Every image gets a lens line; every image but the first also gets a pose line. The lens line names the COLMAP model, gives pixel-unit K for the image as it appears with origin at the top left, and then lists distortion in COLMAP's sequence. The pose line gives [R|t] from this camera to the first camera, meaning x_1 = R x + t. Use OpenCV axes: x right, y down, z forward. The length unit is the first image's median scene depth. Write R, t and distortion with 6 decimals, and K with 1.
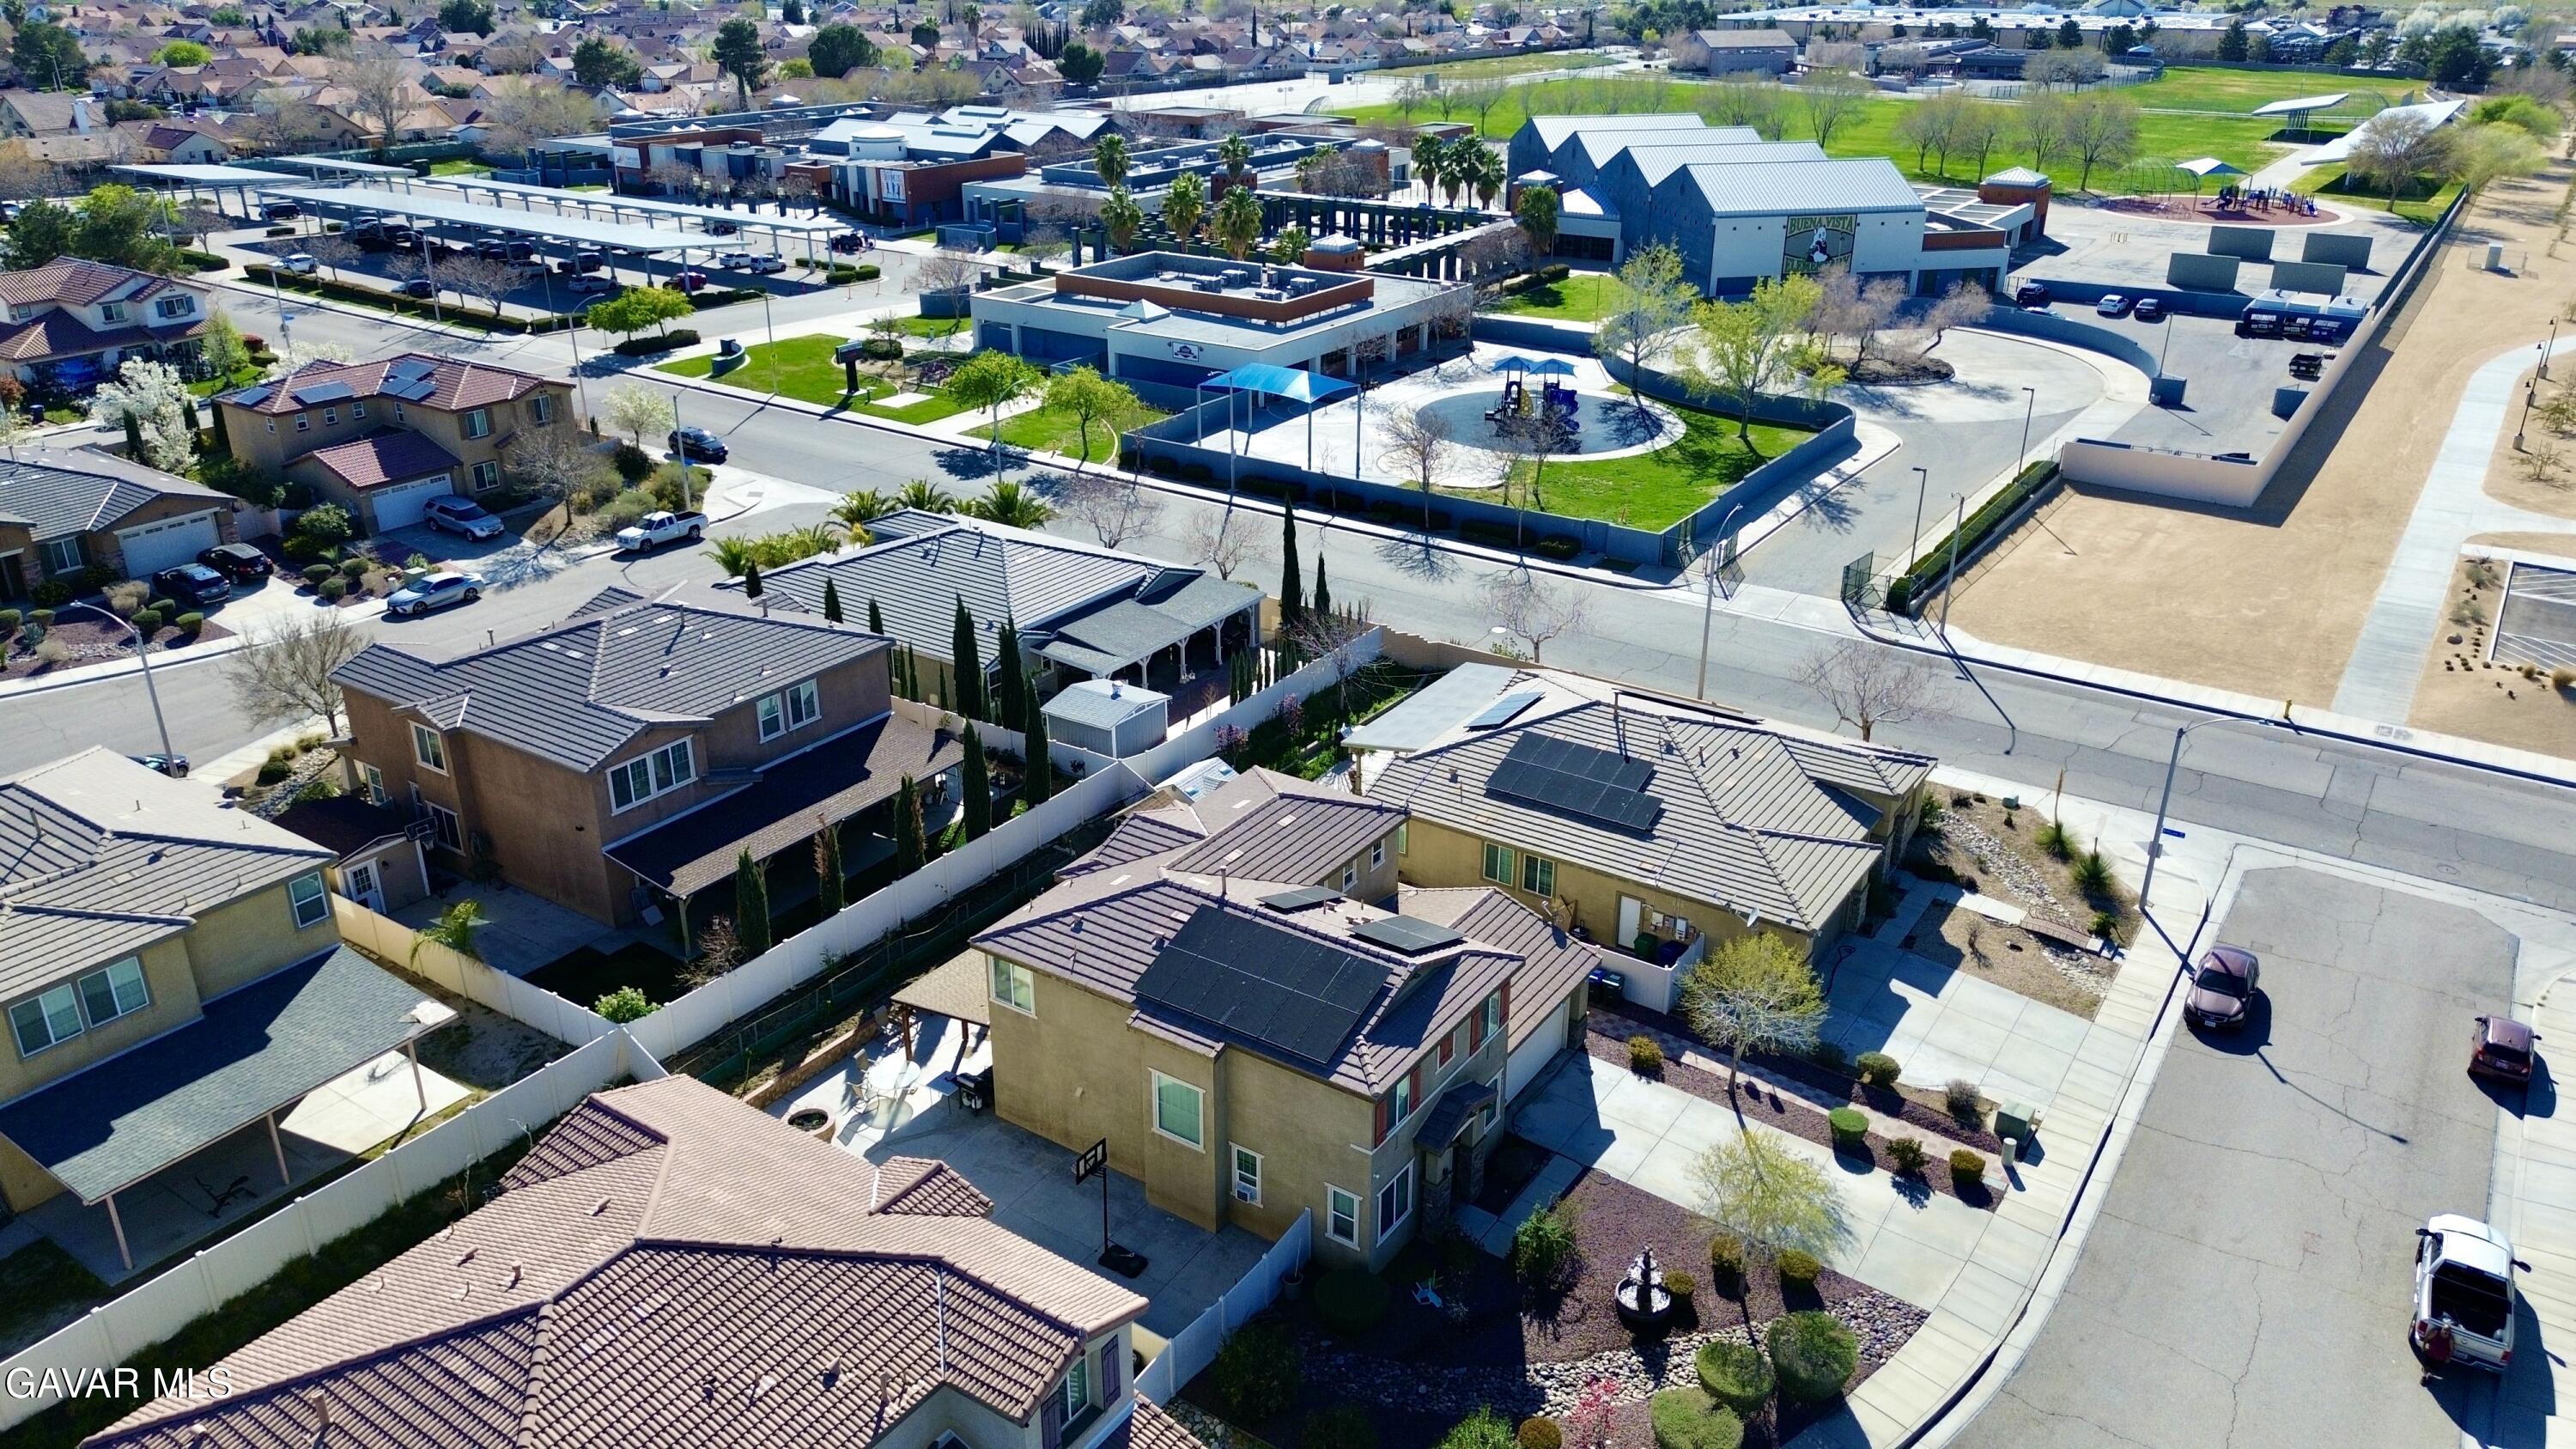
lens RADIAL K [[1822.9, 0, 1284.6], [0, 1822.9, 719.0], [0, 0, 1]] dist [0.086100, -0.107760]
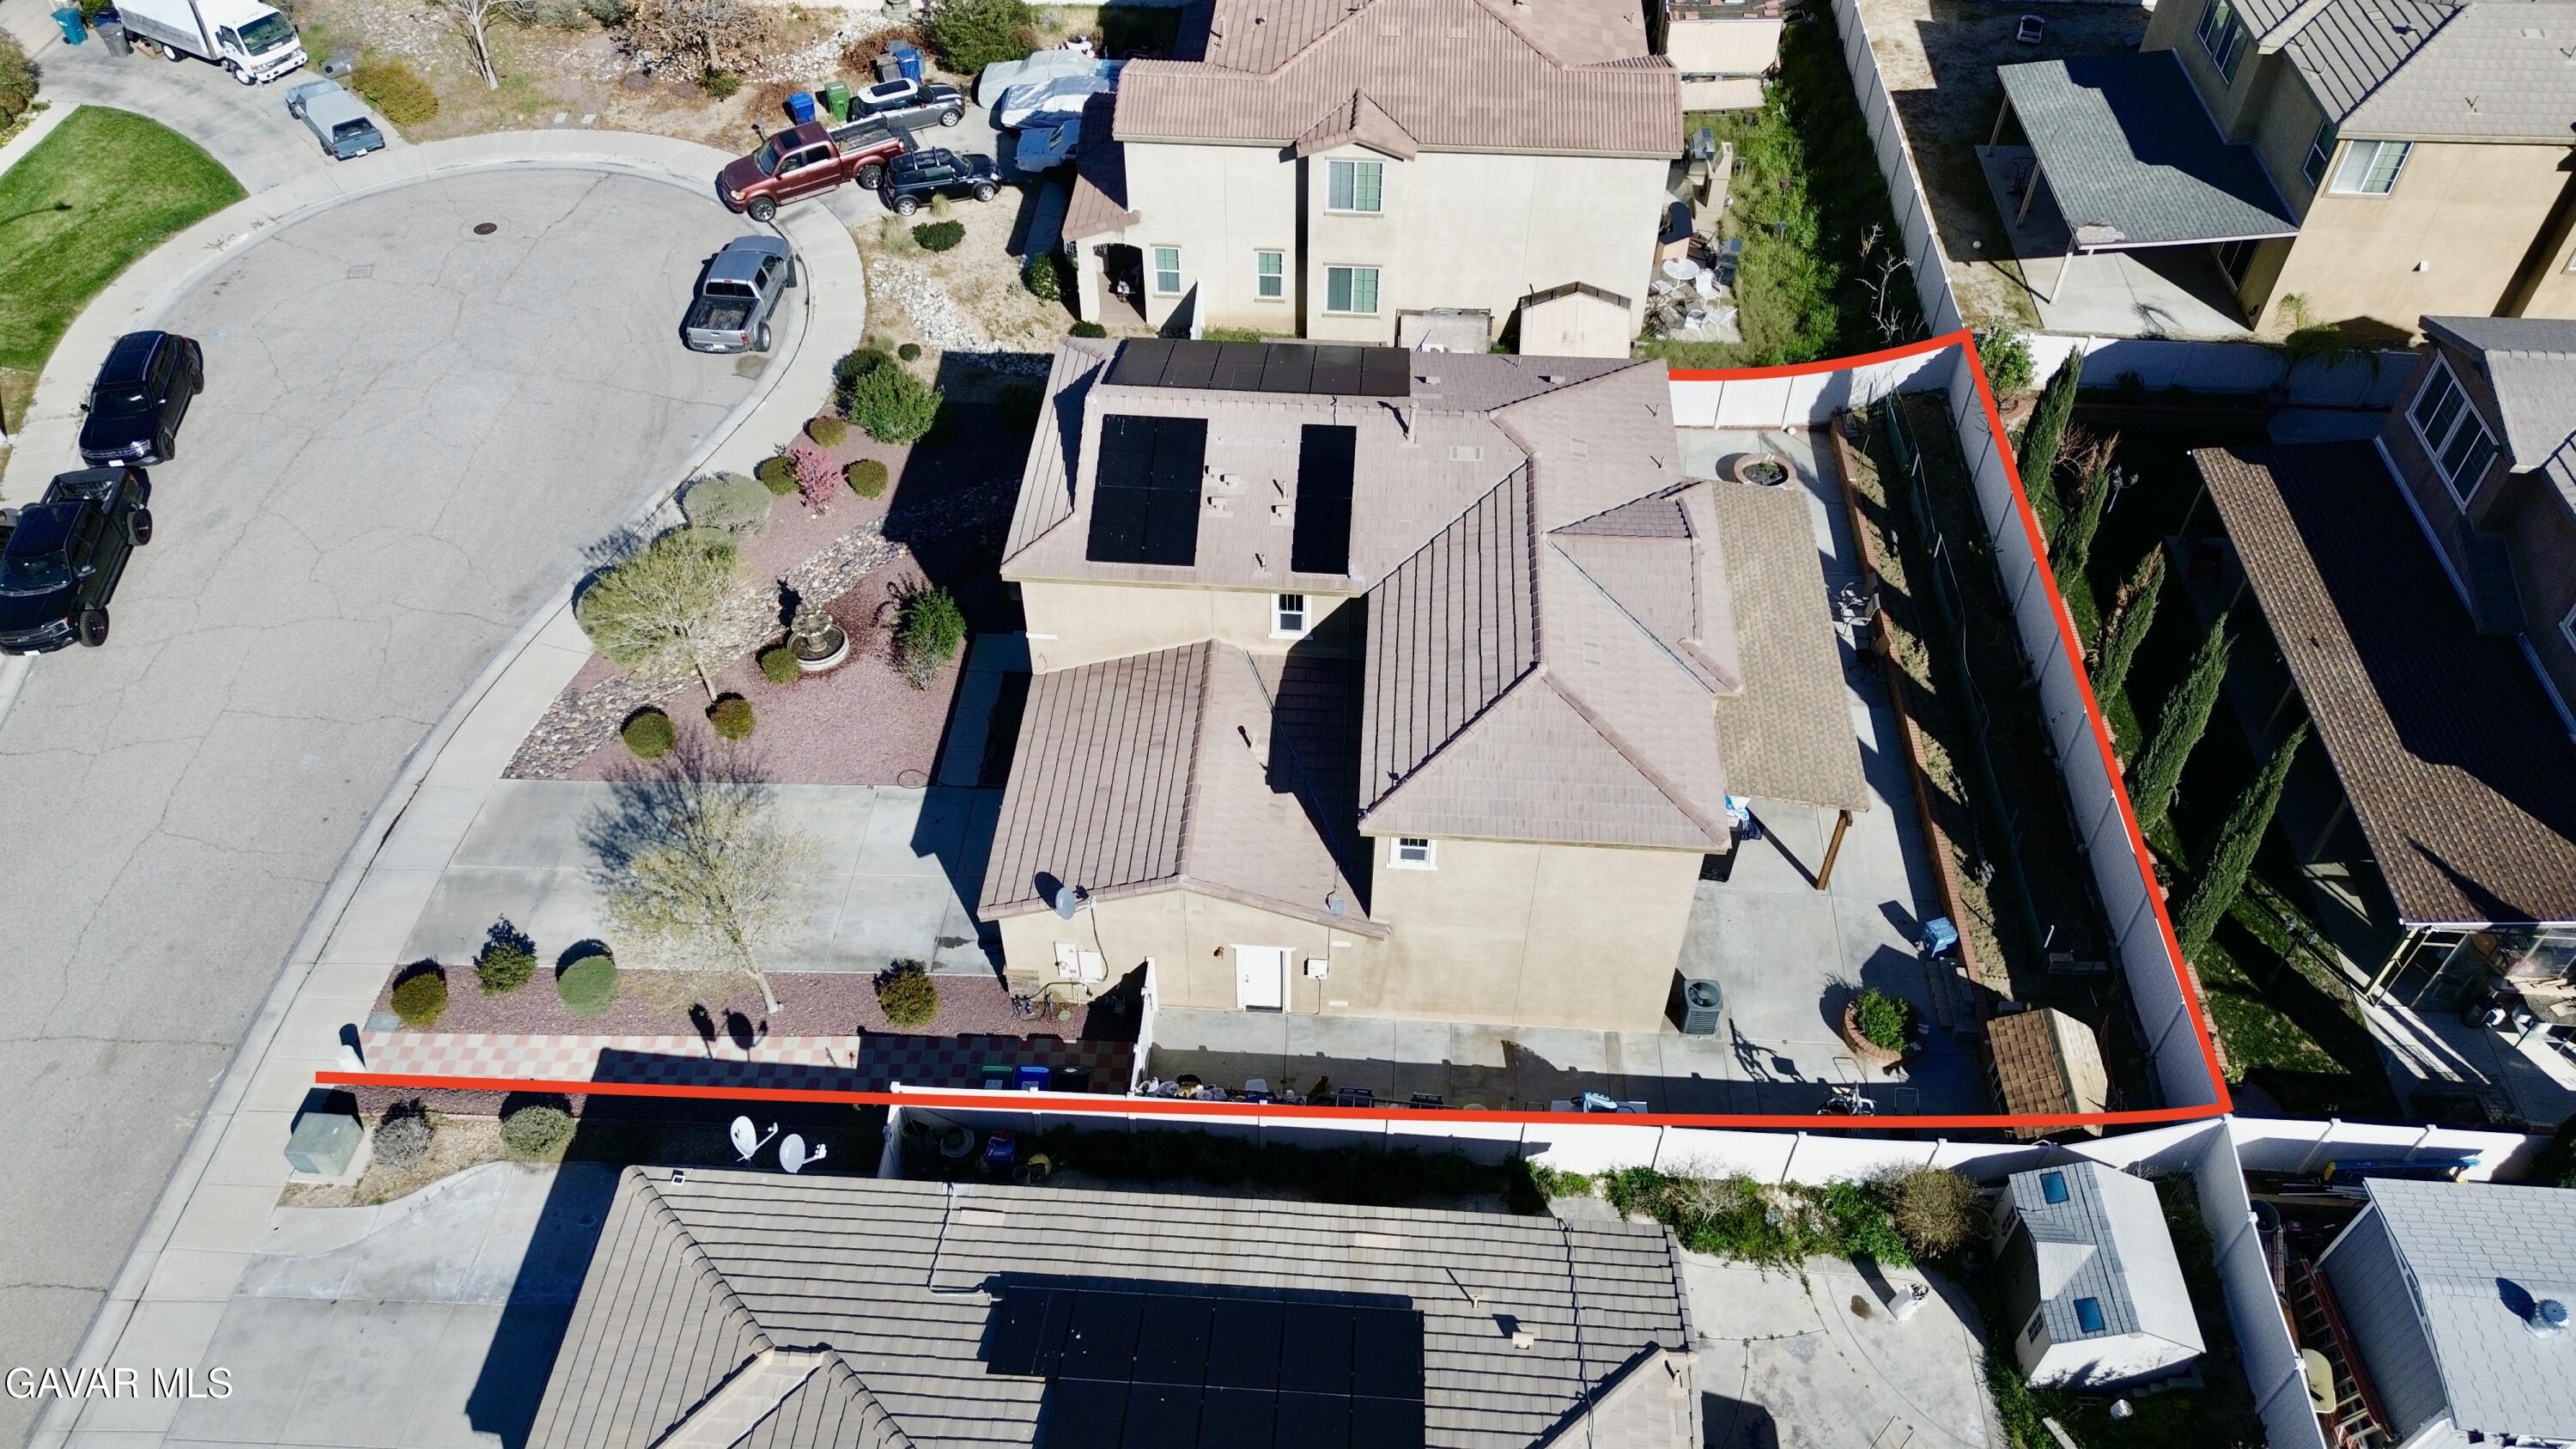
lens RADIAL K [[1821.4, 0, 1285.3], [0, 1821.4, 724.9], [0, 0, 1]] dist [0.064373, -0.064139]
pose [[-0.862293, 0.363608, -0.352477, 0.185440], [-0.202848, 0.389752, 0.898302, -0.301628], [0.464008, 0.846099, -0.262323, 0.778919]]
